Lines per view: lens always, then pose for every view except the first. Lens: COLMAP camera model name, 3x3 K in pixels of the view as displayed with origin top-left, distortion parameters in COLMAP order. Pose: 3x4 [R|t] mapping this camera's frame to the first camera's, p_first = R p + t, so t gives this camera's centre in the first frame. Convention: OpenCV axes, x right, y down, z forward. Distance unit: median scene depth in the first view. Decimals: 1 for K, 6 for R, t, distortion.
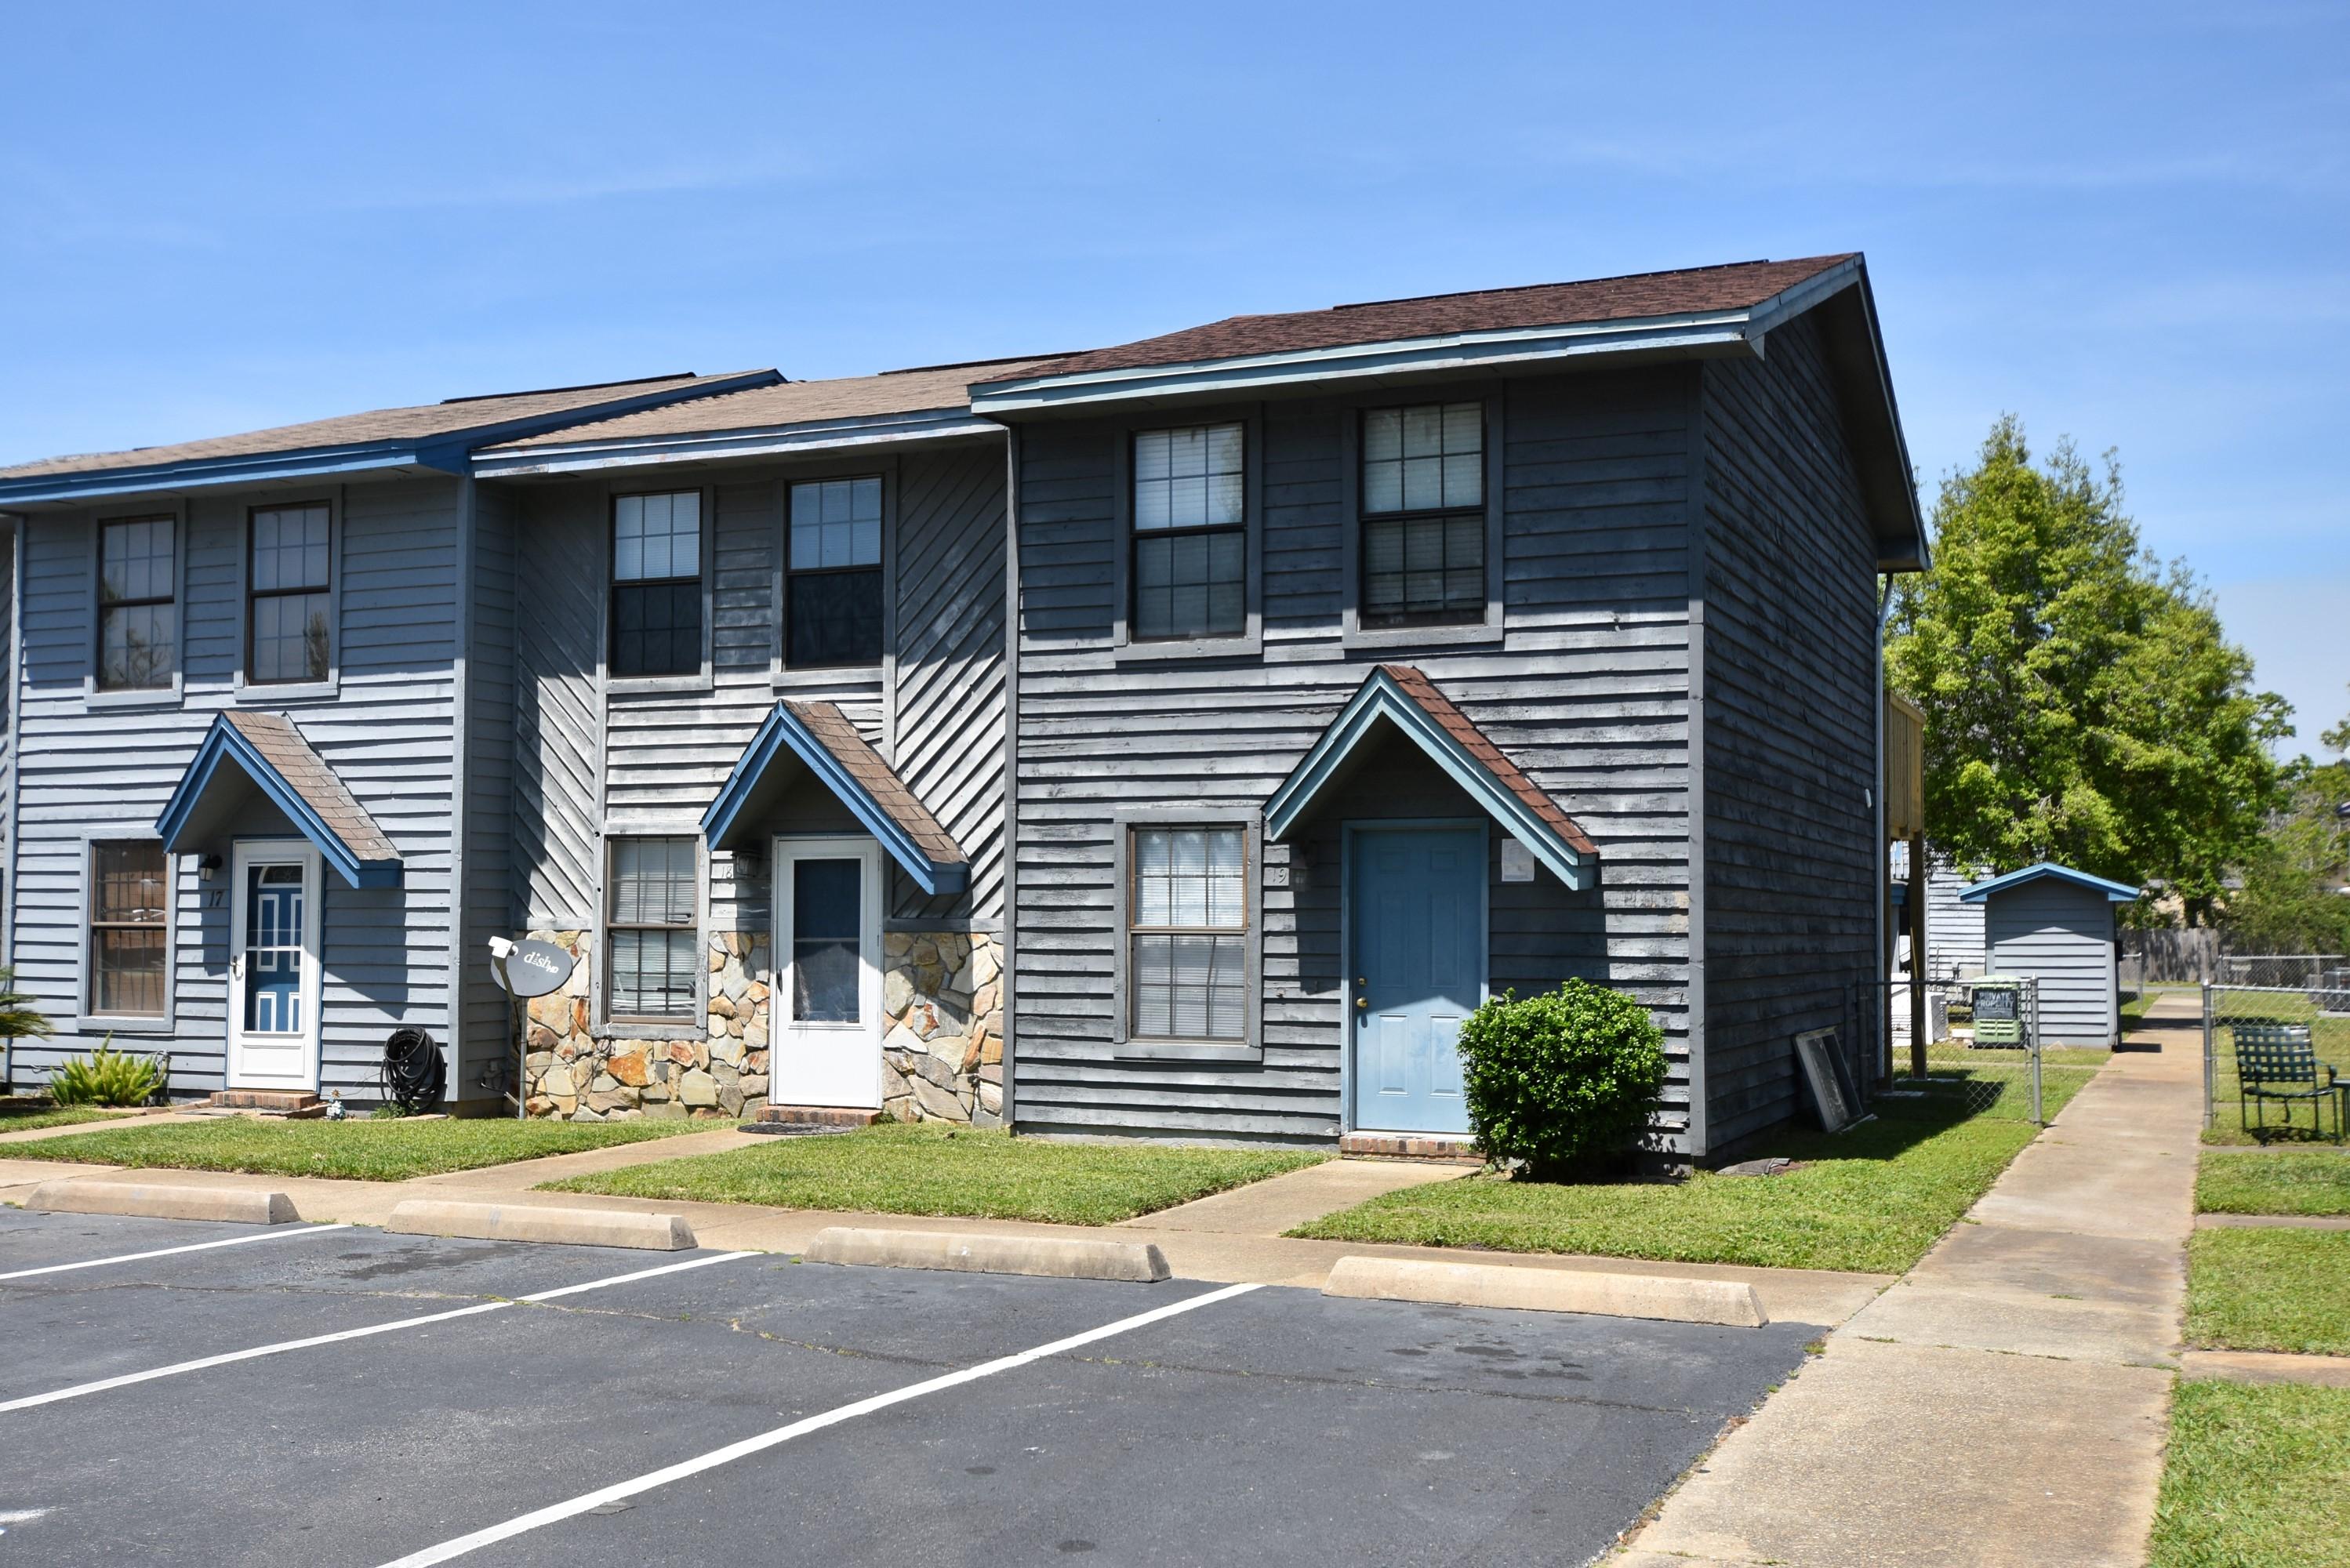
lens RADIAL K [[2335.8, 0, 1176.0], [0, 2335.8, 788.8], [0, 0, 1]] dist [0.030888, 0.000000]
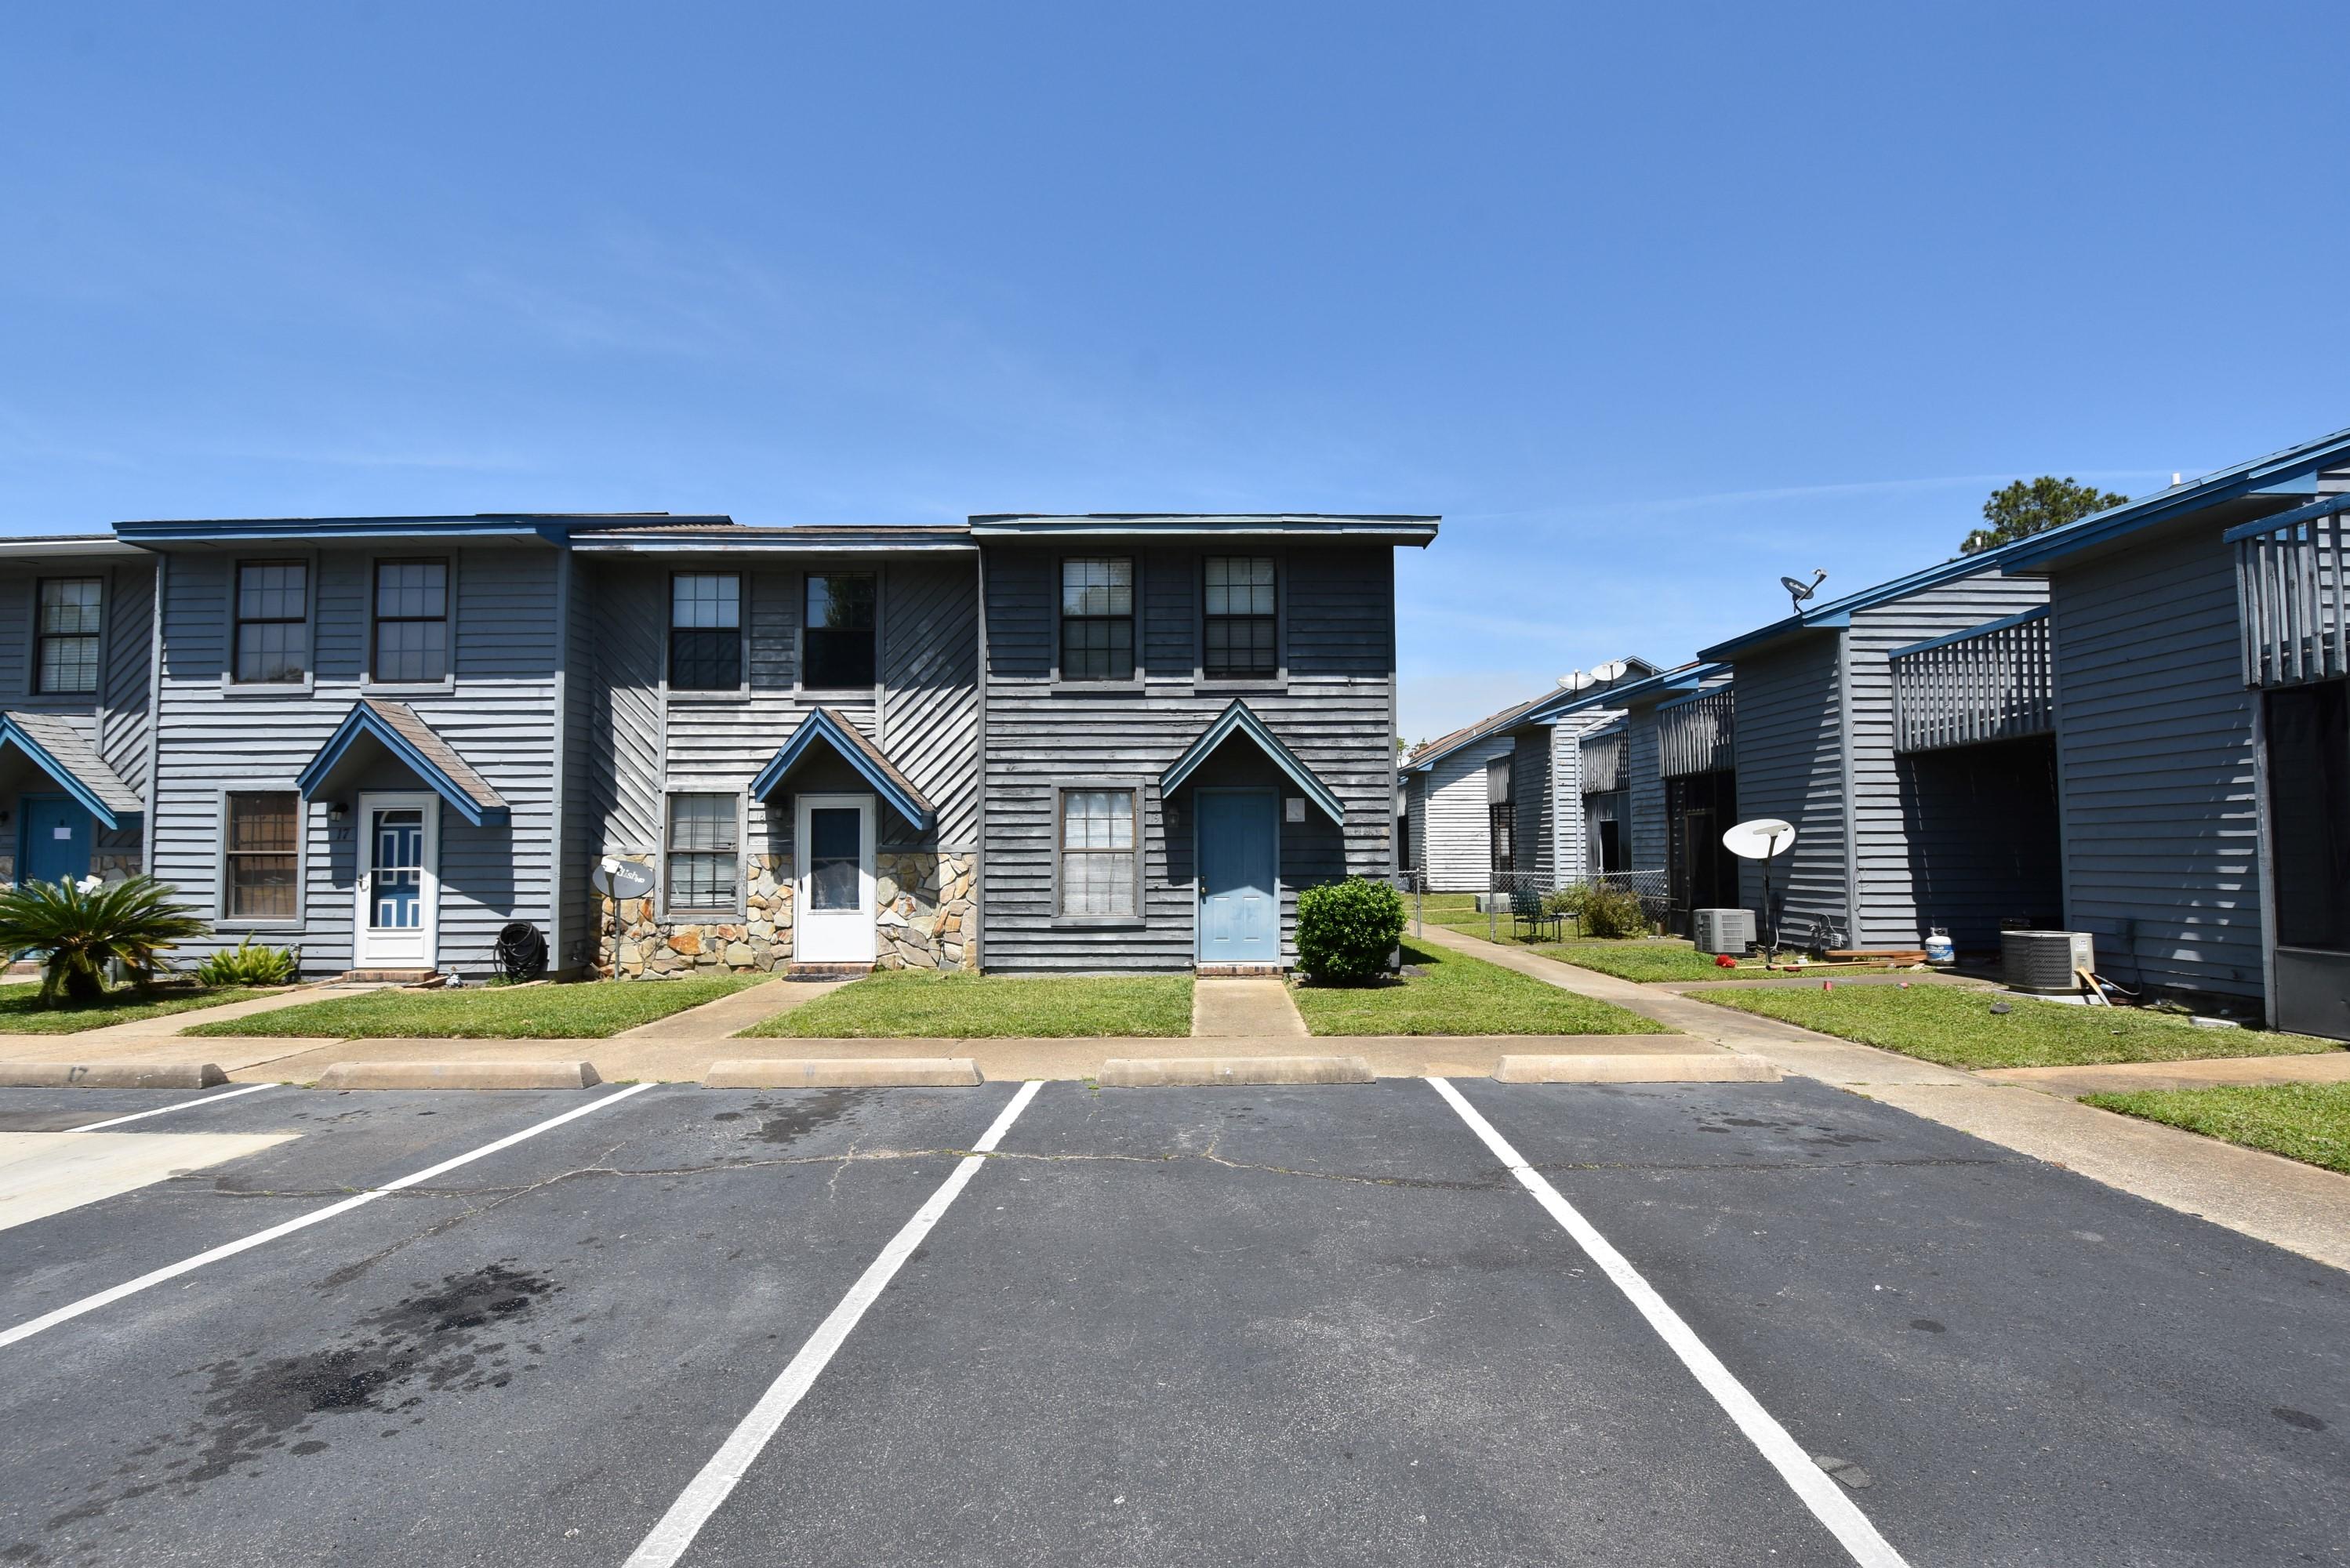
lens RADIAL K [[1022.1, 0, 1181.8], [0, 1022.1, 799.5], [0, 0, 1]] dist [-0.002590, -0.011533]
pose [[0.910764, 0.012887, 0.412725, -0.241008], [-0.015741, 0.999870, 0.003515, 0.019110], [-0.412626, -0.009698, 0.910849, 0.284115]]
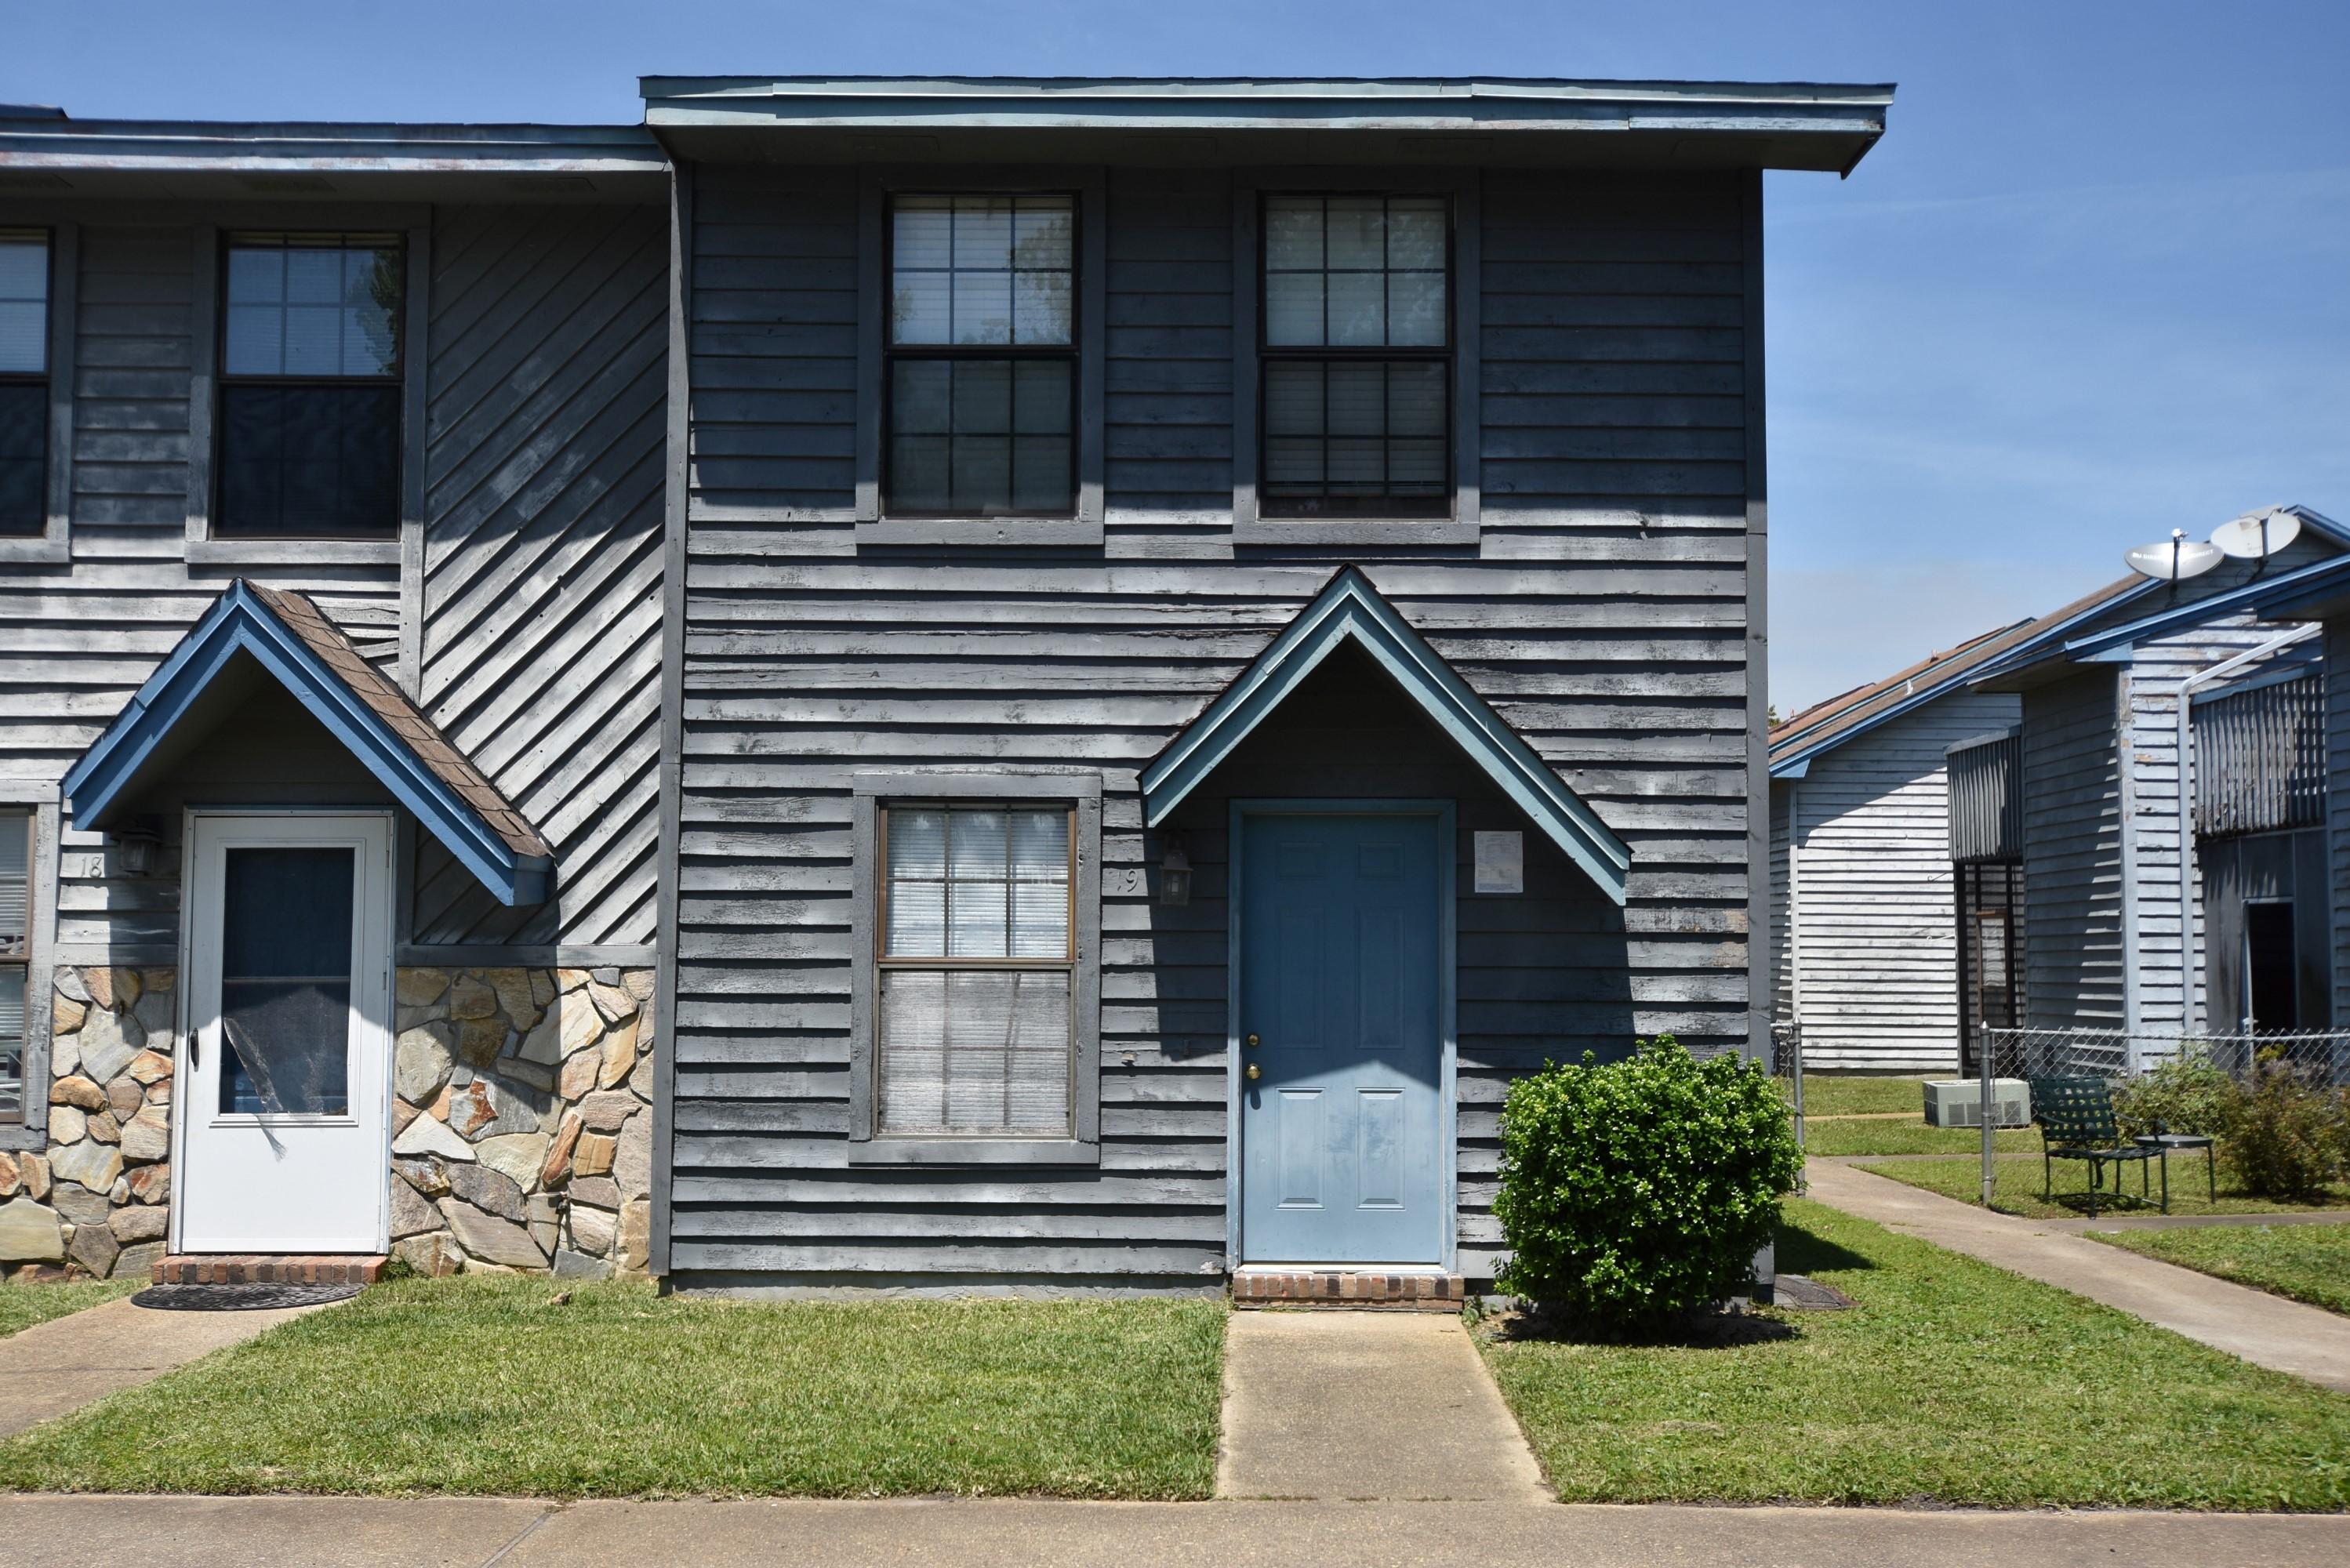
lens RADIAL K [[2335.8, 0, 1179.0], [0, 2335.8, 798.7], [0, 0, 1]] dist [0.030888, 0.000000]
pose [[0.915164, 0.029591, 0.401993, -0.199040], [-0.024968, 0.999548, -0.016738, 0.023485], [-0.402307, 0.005281, 0.915490, 0.371929]]
